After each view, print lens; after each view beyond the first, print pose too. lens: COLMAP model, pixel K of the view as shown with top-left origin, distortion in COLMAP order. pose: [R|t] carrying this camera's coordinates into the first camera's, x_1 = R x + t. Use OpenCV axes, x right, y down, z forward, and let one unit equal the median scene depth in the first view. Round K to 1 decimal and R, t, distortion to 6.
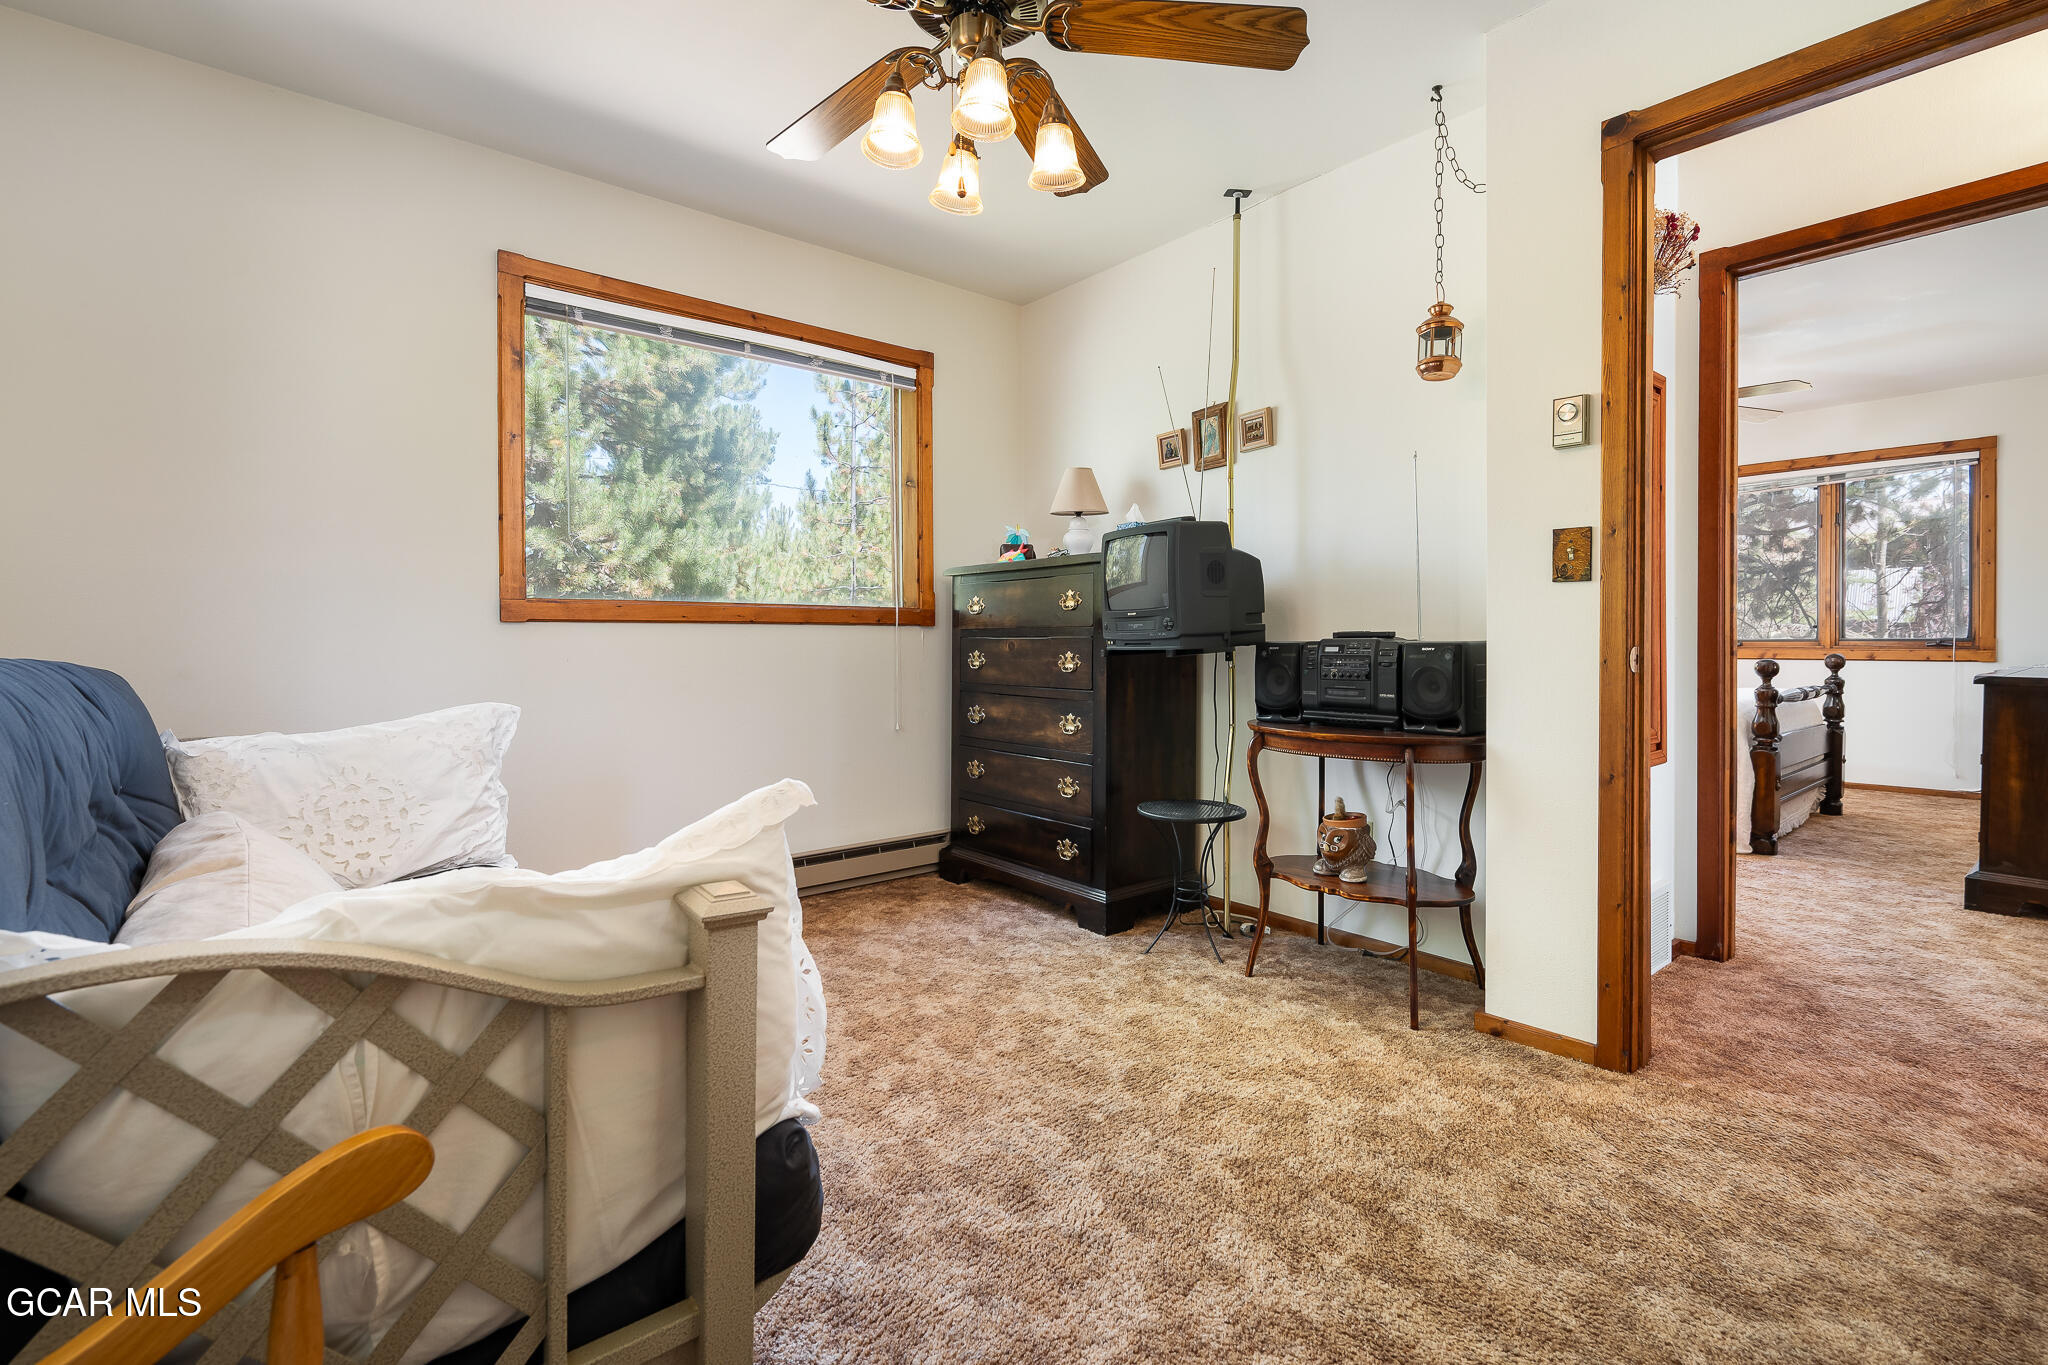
lens RADIAL K [[919.9, 0, 1027.4], [0, 919.9, 647.0], [0, 0, 1]] dist [0.003965, -0.001565]
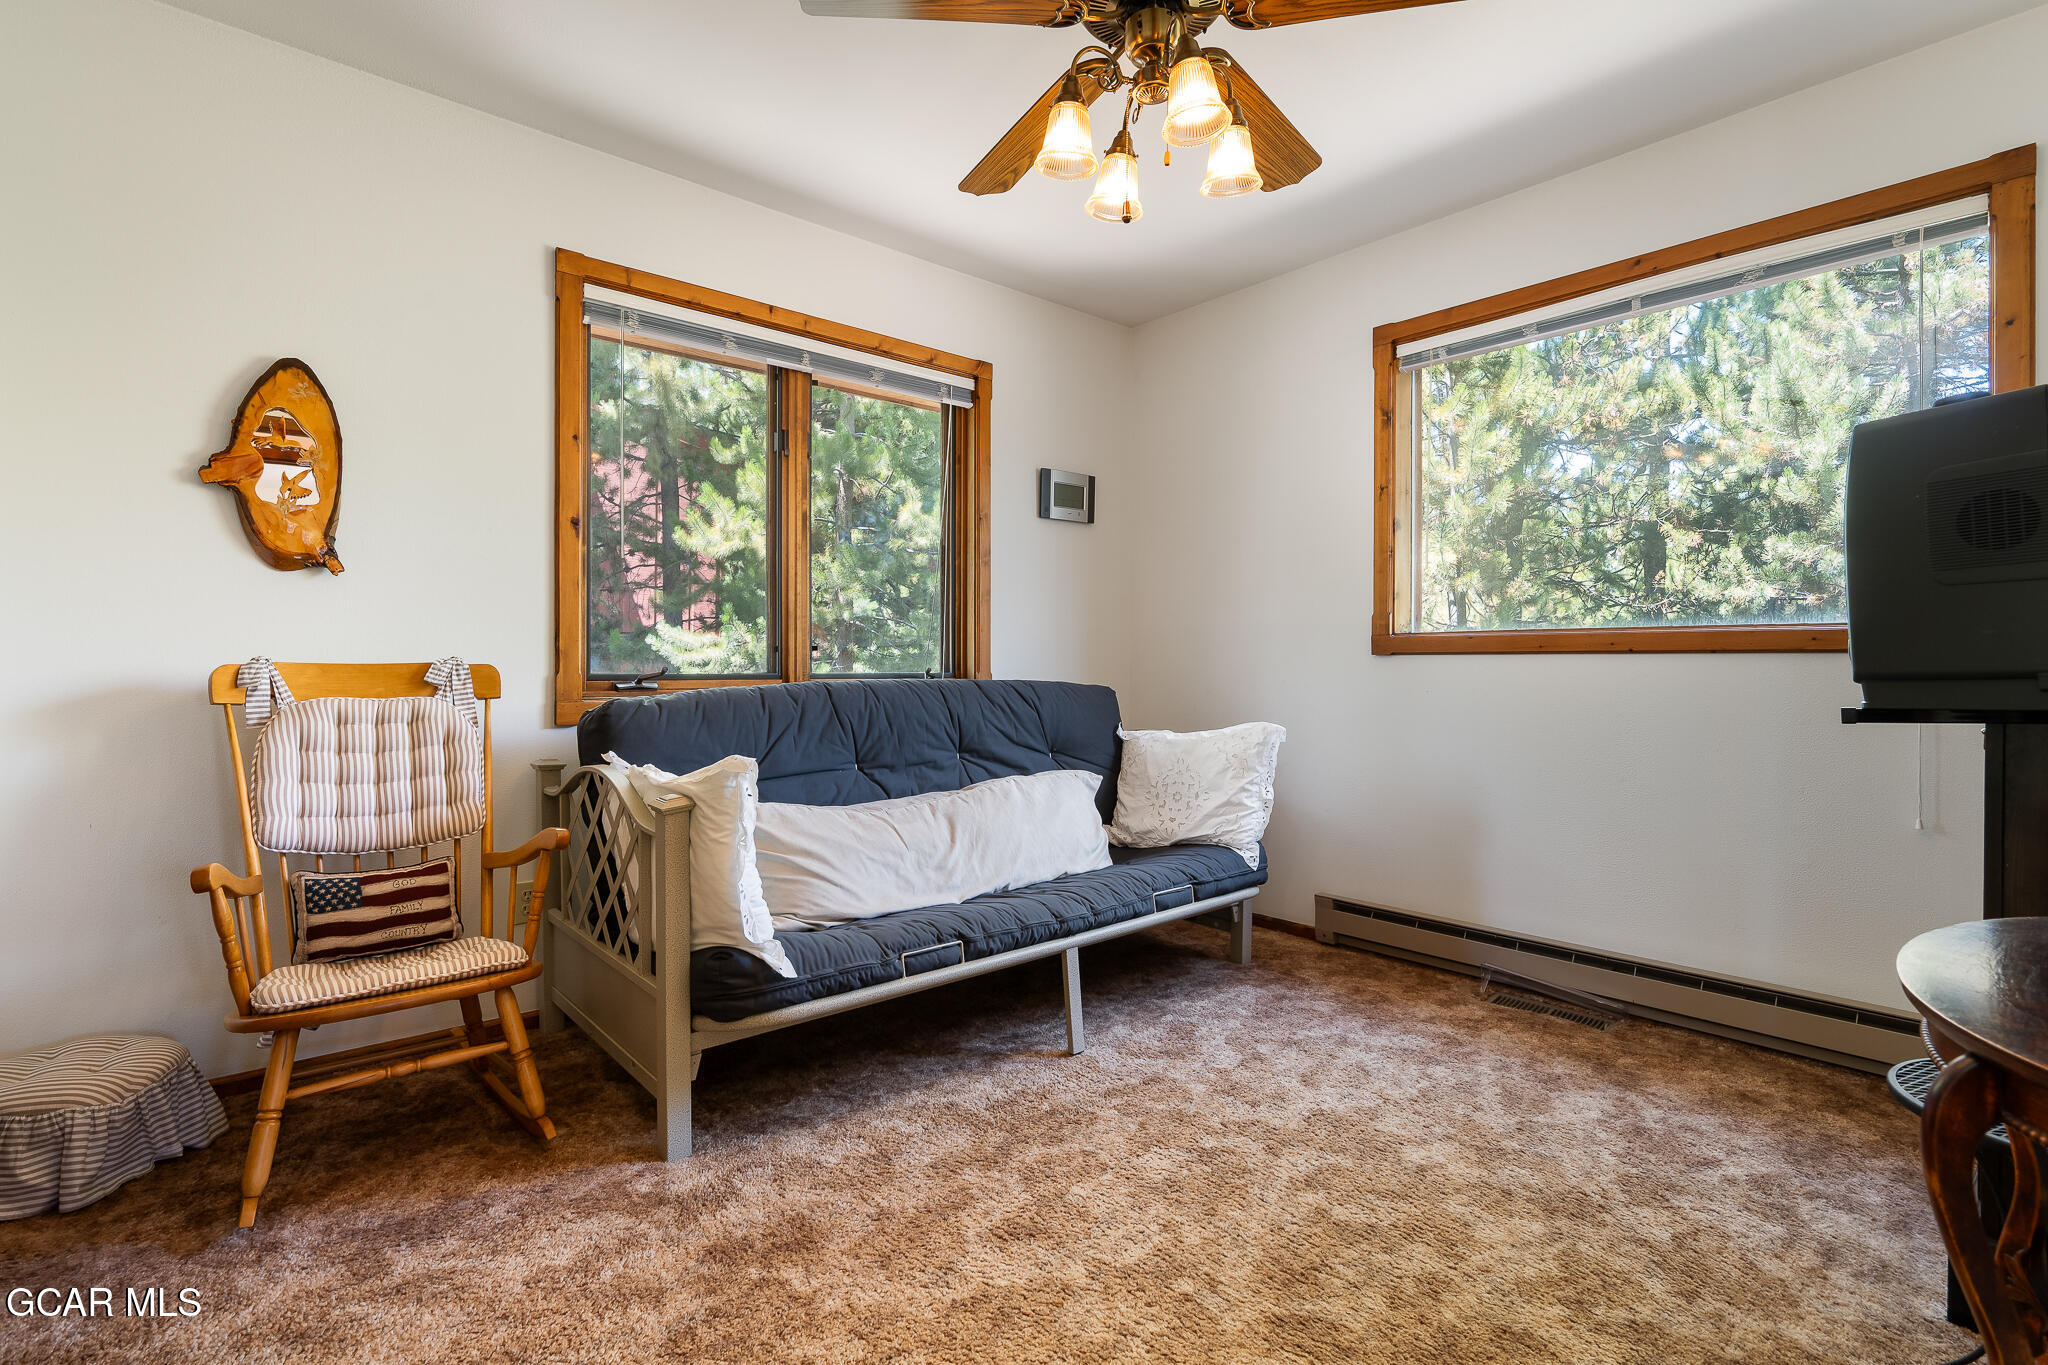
lens RADIAL K [[919.9, 0, 1015.6], [0, 919.9, 668.3], [0, 0, 1]] dist [0.003965, -0.001565]
pose [[0.050380, 0.009911, -0.998681, 0.899242], [-0.010562, 0.999900, 0.009391, -0.029543], [0.998674, 0.010075, 0.050479, 0.850449]]
